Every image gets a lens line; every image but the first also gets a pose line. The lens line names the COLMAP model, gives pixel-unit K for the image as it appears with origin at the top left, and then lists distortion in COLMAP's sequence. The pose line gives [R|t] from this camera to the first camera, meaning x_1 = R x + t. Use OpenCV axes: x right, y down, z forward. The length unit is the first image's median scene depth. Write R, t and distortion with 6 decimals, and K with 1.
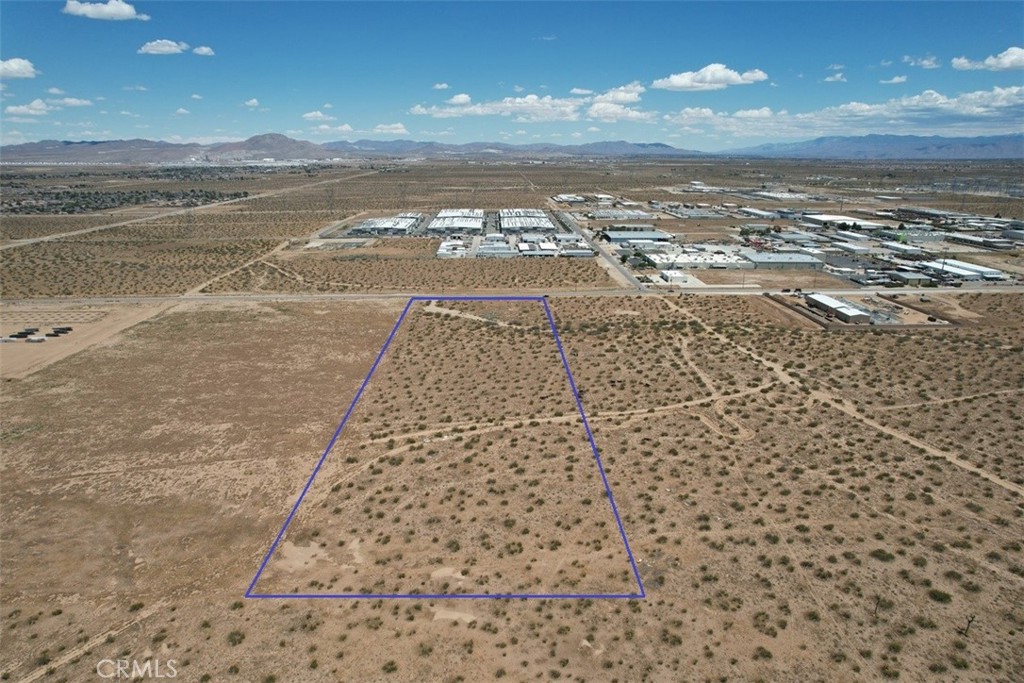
lens RADIAL K [[653.1, 0, 515.8], [0, 653.1, 346.5], [0, 0, 1]] dist [-0.068566, 0.053990]
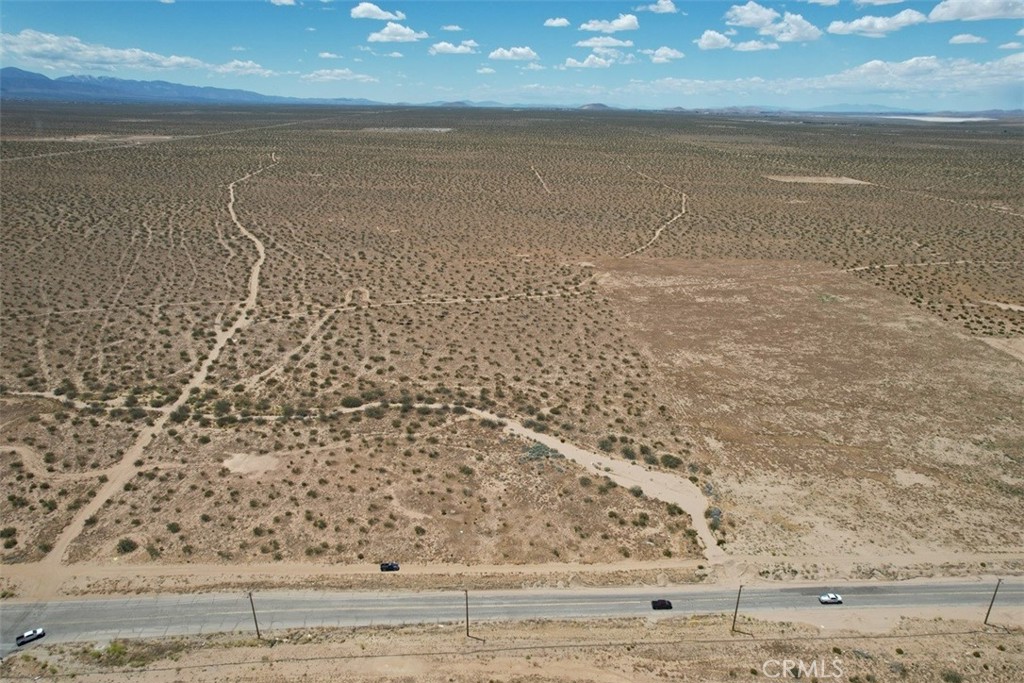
lens RADIAL K [[653.1, 0, 512.5], [0, 653.1, 342.5], [0, 0, 1]] dist [-0.068566, 0.053990]
pose [[-0.999889, -0.014360, -0.003941, -0.019431], [-0.013824, 0.796779, 0.604113, -0.567558], [-0.005535, 0.604101, -0.796889, 1.854410]]
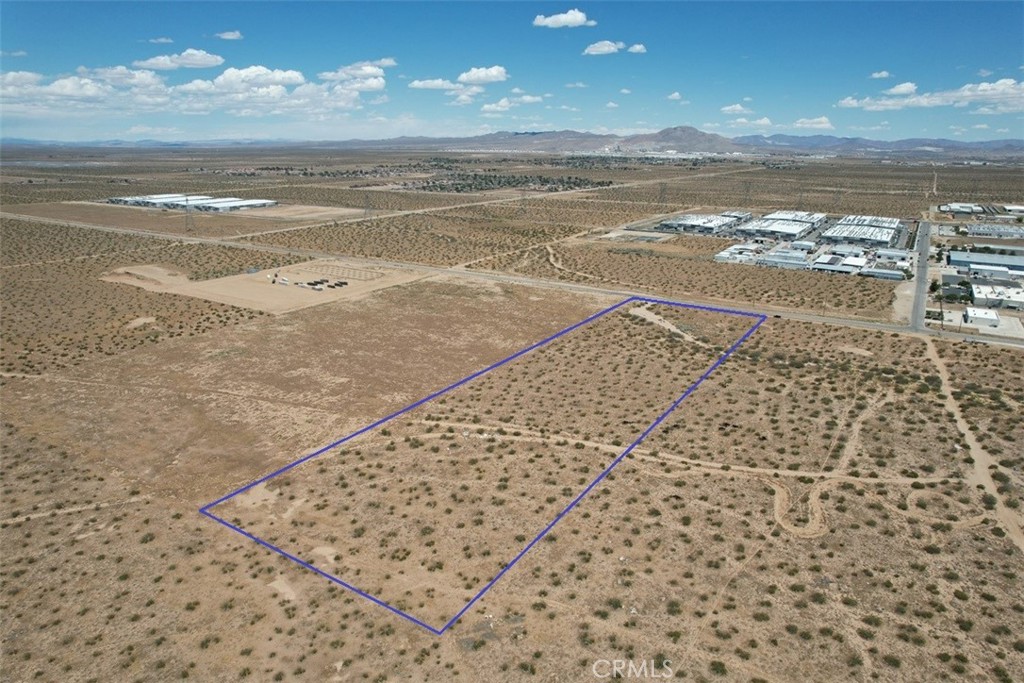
lens RADIAL K [[653.1, 0, 514.0], [0, 653.1, 345.9], [0, 0, 1]] dist [-0.068566, 0.053990]
pose [[0.827173, 0.172718, -0.534746, 0.345997], [-0.168110, 0.984072, 0.057805, -0.046457], [0.536213, 0.042082, 0.843033, 0.149462]]
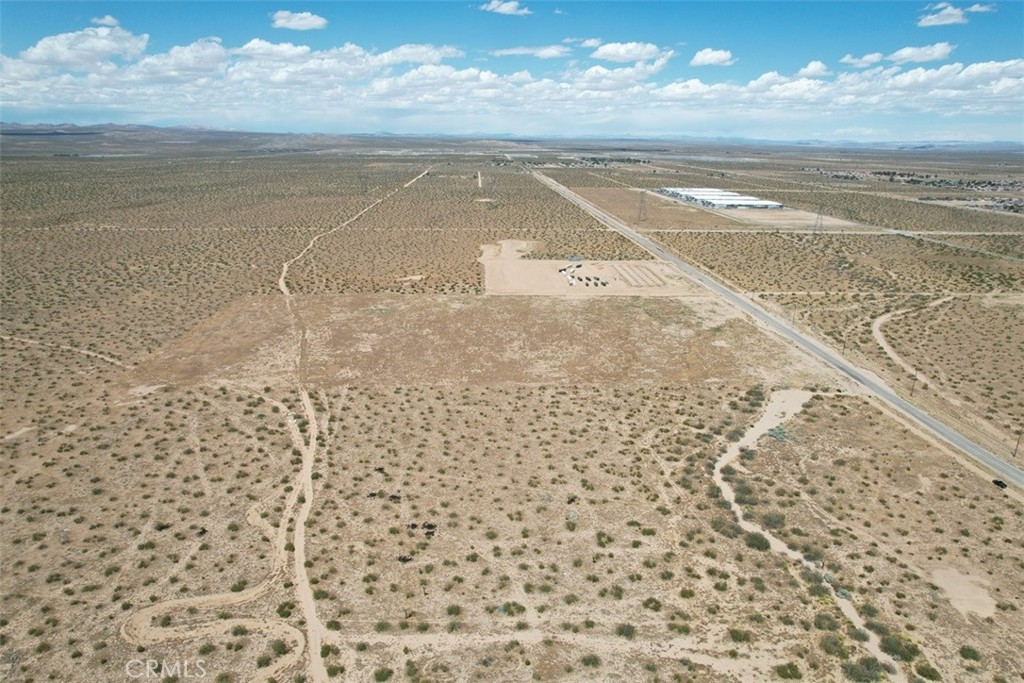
lens RADIAL K [[653.1, 0, 515.2], [0, 653.1, 345.9], [0, 0, 1]] dist [-0.068566, 0.053990]
pose [[0.014845, 0.307506, -0.951430, 0.666189], [-0.301057, 0.908755, 0.289016, -0.294533], [0.953491, 0.282144, 0.106067, 0.952662]]
